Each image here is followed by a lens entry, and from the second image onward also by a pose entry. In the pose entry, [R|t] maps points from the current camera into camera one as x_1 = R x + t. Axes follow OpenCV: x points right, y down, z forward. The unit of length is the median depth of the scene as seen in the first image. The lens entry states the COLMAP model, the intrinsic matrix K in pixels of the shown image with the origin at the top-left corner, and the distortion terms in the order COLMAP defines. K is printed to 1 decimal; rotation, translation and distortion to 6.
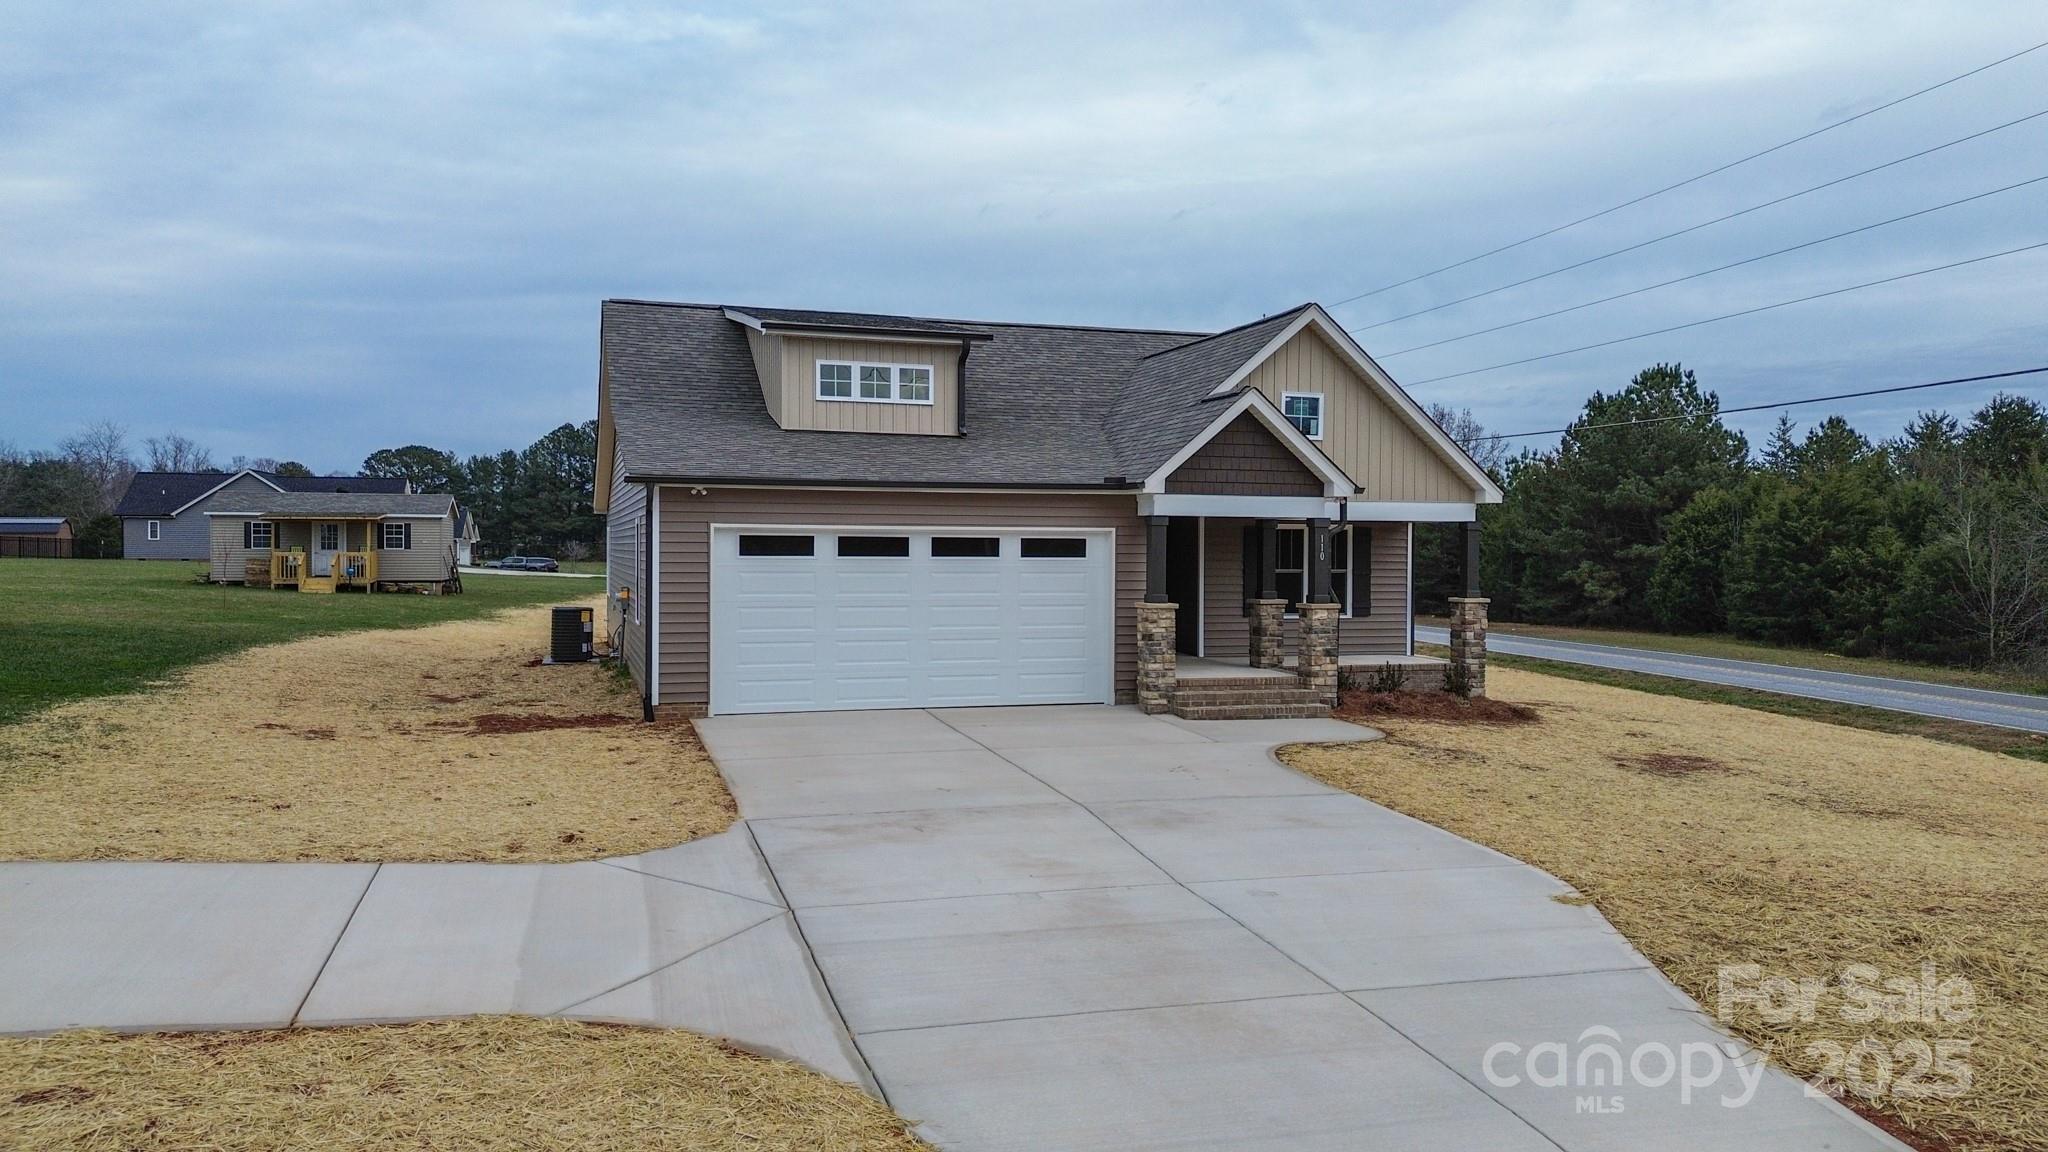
lens RADIAL K [[1442.3, 0, 1009.9], [0, 1442.3, 563.3], [0, 0, 1]] dist [0.052098, -0.045259]
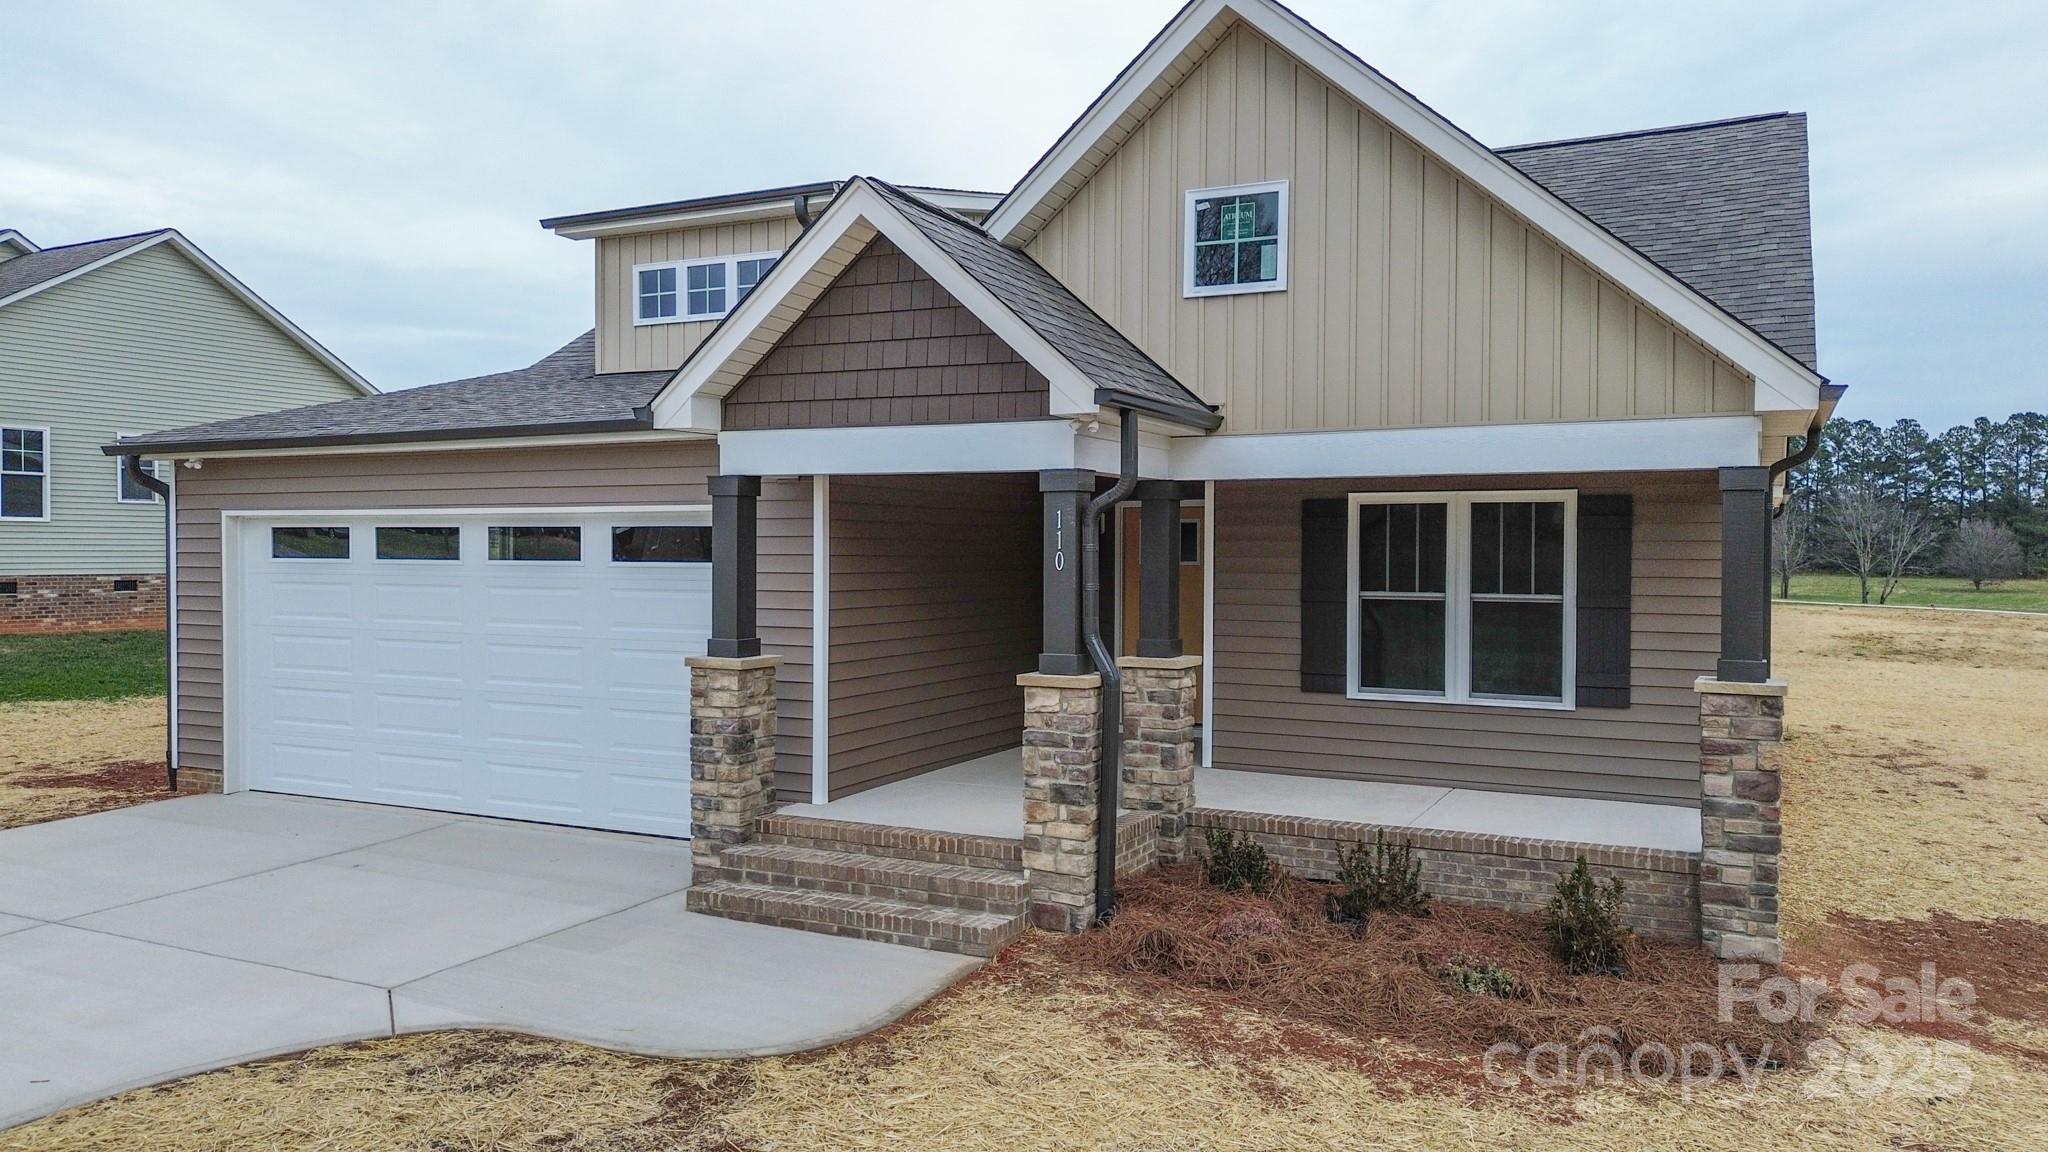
lens RADIAL K [[1442.3, 0, 1033.7], [0, 1442.3, 567.2], [0, 0, 1]] dist [0.052098, -0.045259]
pose [[0.722848, 0.003962, -0.690996, 0.496661], [-0.008055, 0.999964, -0.002693, -0.001738], [0.690960, 0.007512, 0.722854, 0.695996]]
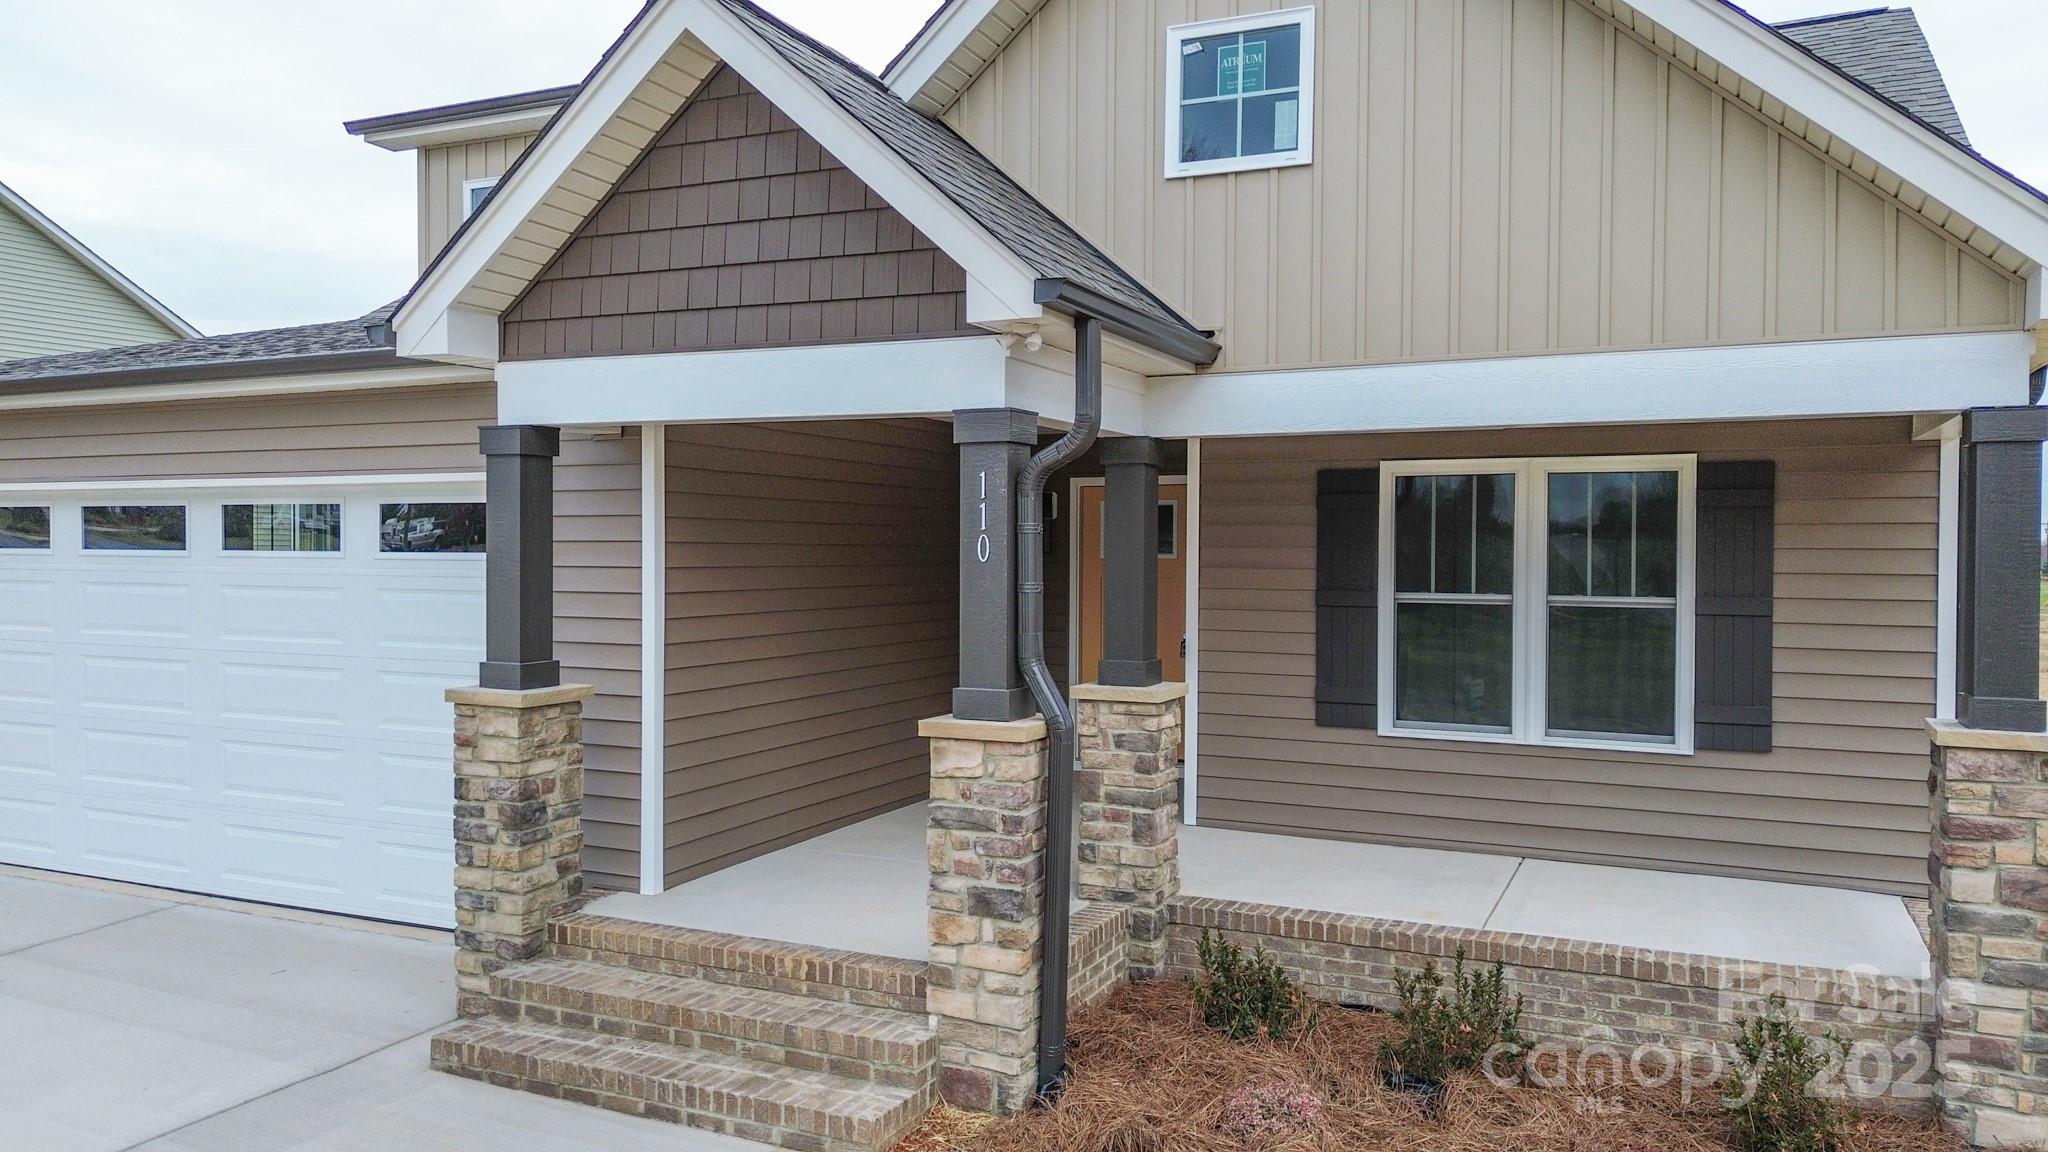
lens RADIAL K [[1442.3, 0, 1034.8], [0, 1442.3, 568.6], [0, 0, 1]] dist [0.052098, -0.045259]
pose [[0.743283, 0.005946, -0.668950, 0.406674], [-0.008423, 0.999964, -0.000470, -0.000801], [0.668924, 0.005984, 0.743307, 0.803223]]
